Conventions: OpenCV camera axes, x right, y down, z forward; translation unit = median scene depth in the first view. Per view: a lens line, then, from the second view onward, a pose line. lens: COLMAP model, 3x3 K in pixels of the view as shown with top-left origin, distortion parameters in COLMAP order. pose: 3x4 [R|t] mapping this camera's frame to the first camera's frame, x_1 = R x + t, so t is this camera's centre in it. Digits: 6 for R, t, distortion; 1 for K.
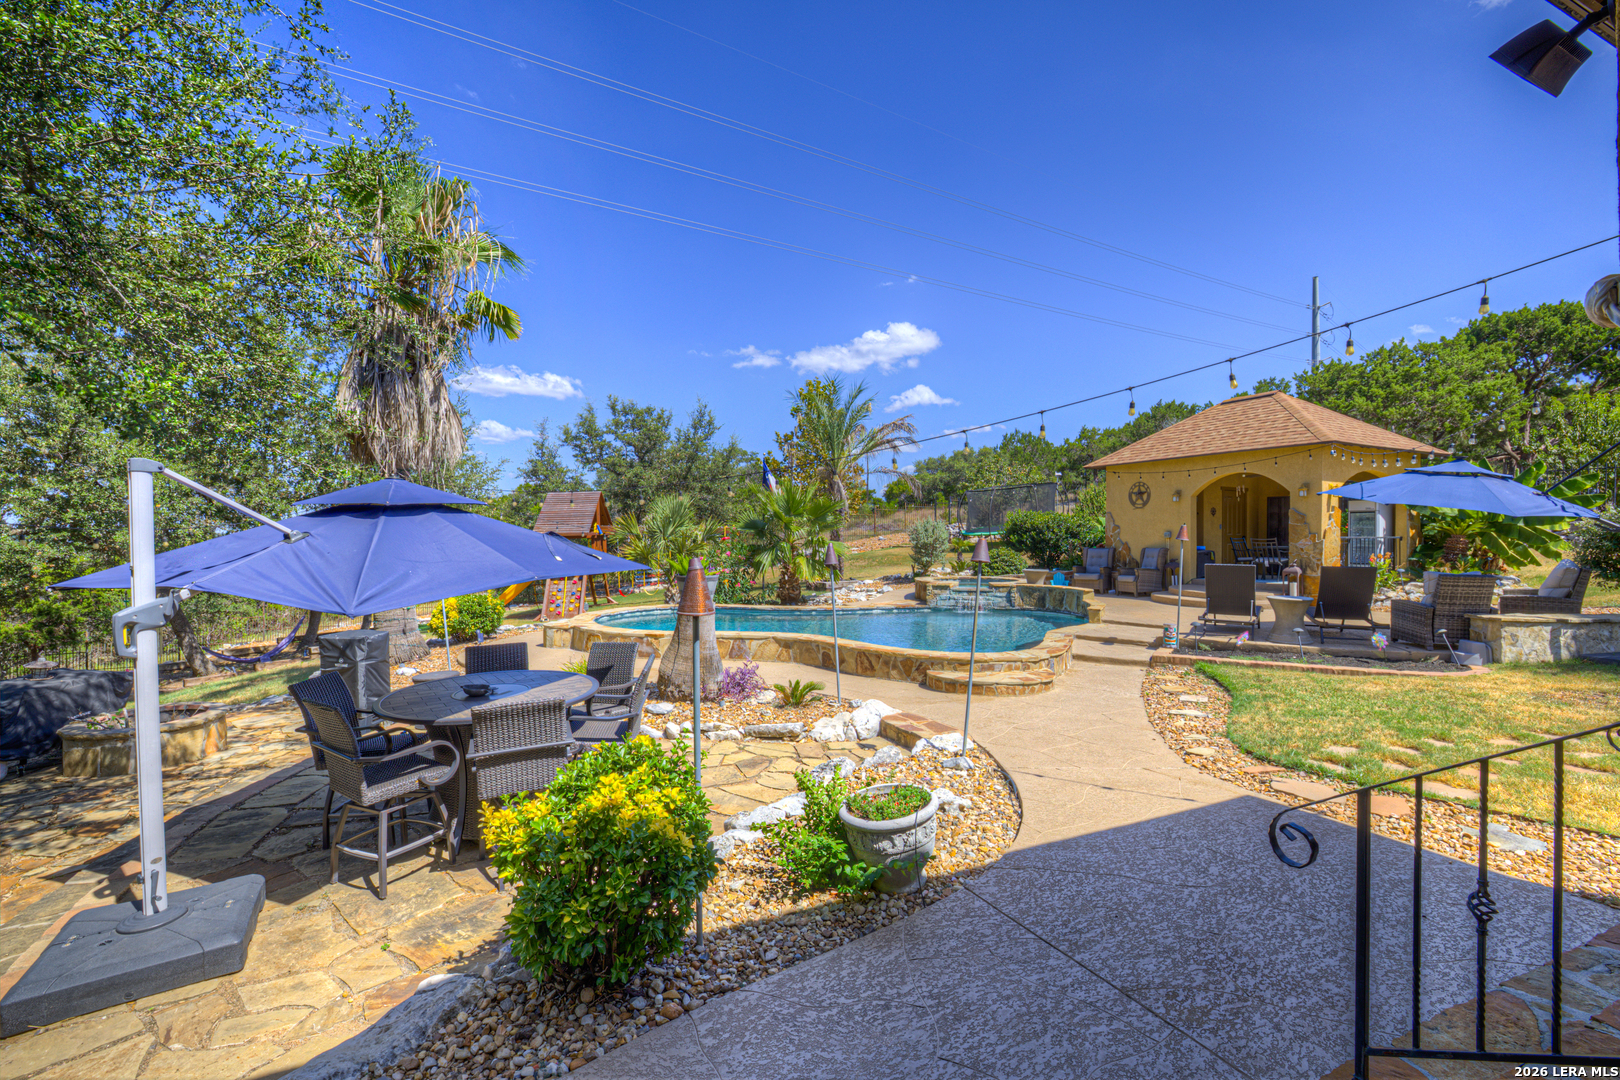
lens RADIAL K [[690.7, 0, 801.9], [0, 690.7, 536.2], [0, 0, 1]] dist [-0.047981, 0.019697]
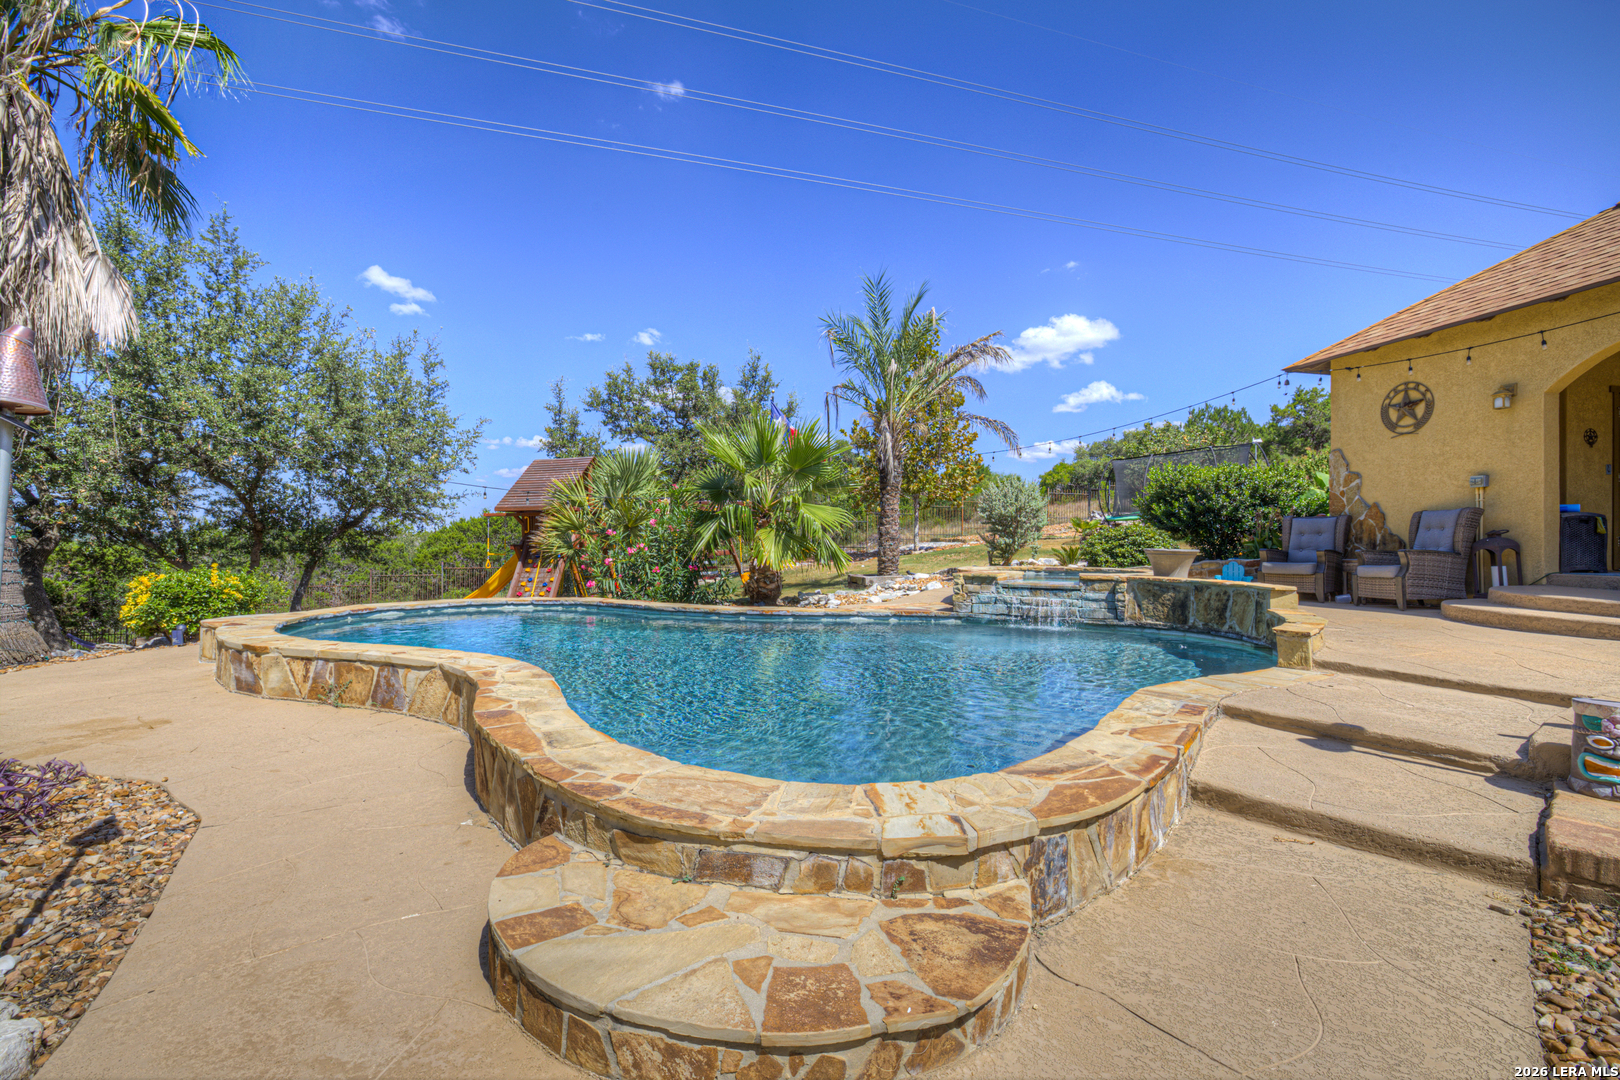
lens RADIAL K [[690.7, 0, 801.9], [0, 690.7, 536.2], [0, 0, 1]] dist [-0.047981, 0.019697]
pose [[0.968940, 0.005883, -0.247225, 0.187904], [-0.008177, 0.999932, -0.008256, 0.043073], [0.247160, 0.010021, 0.968923, 0.416812]]
